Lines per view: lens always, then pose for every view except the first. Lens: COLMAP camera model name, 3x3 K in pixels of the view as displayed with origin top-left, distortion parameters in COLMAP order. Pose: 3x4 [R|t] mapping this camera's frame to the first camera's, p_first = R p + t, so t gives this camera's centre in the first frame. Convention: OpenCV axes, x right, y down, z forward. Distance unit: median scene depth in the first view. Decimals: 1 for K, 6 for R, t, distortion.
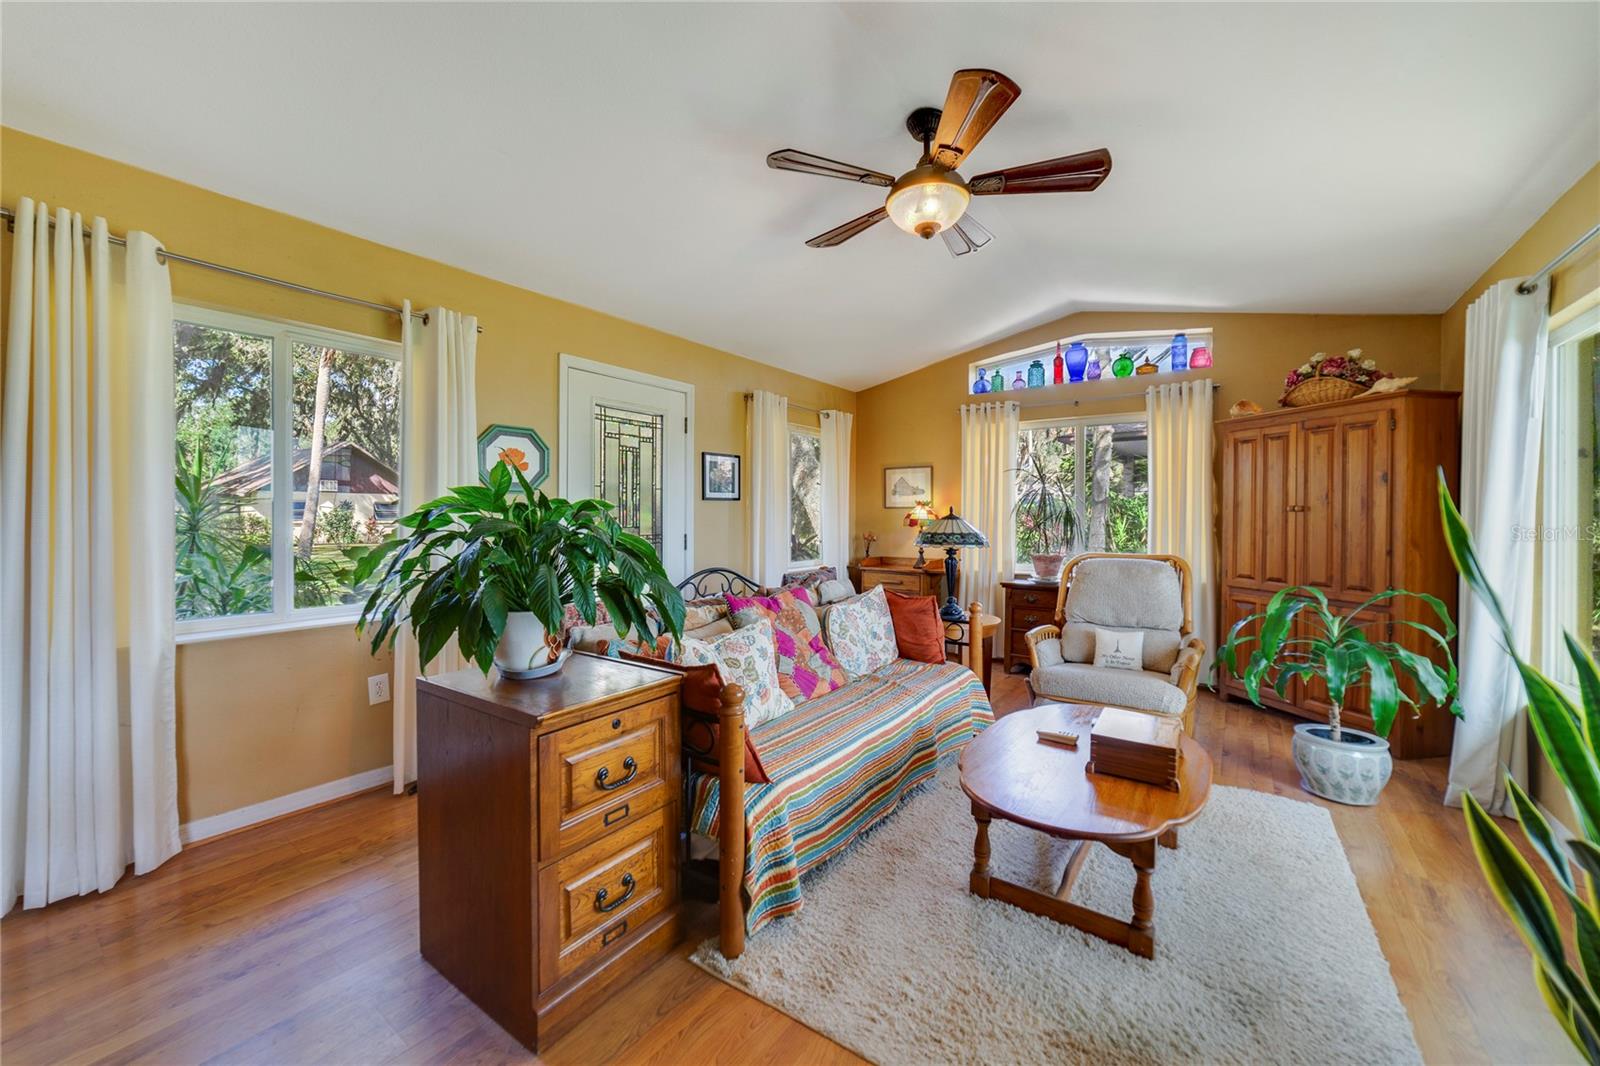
lens RADIAL K [[619.9, 0, 784.5], [0, 619.9, 520.9], [0, 0, 1]] dist [-0.013233, 0.005388]
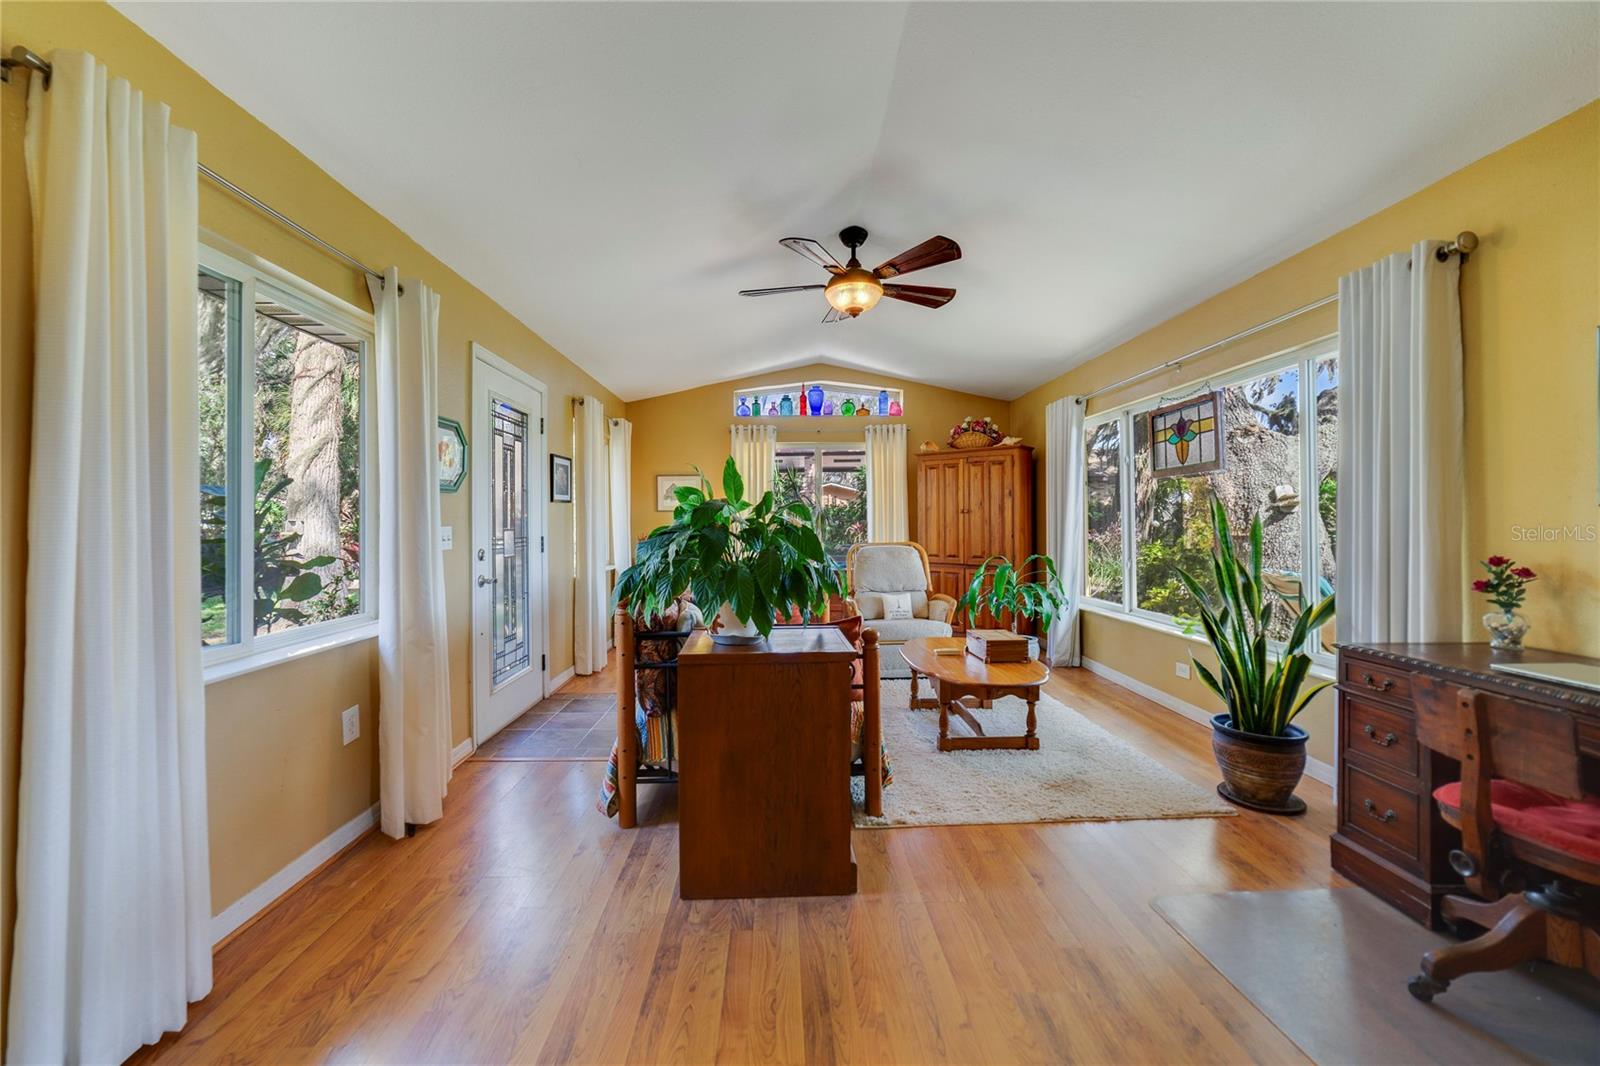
lens RADIAL K [[619.2, 0, 790.6], [0, 619.2, 525.7], [0, 0, 1]] dist [-0.008417, 0.000984]
pose [[0.792361, -0.013297, 0.609908, -0.555460], [0.013907, 0.999896, 0.003731, 0.005899], [-0.609894, 0.005526, 0.792463, -0.016659]]
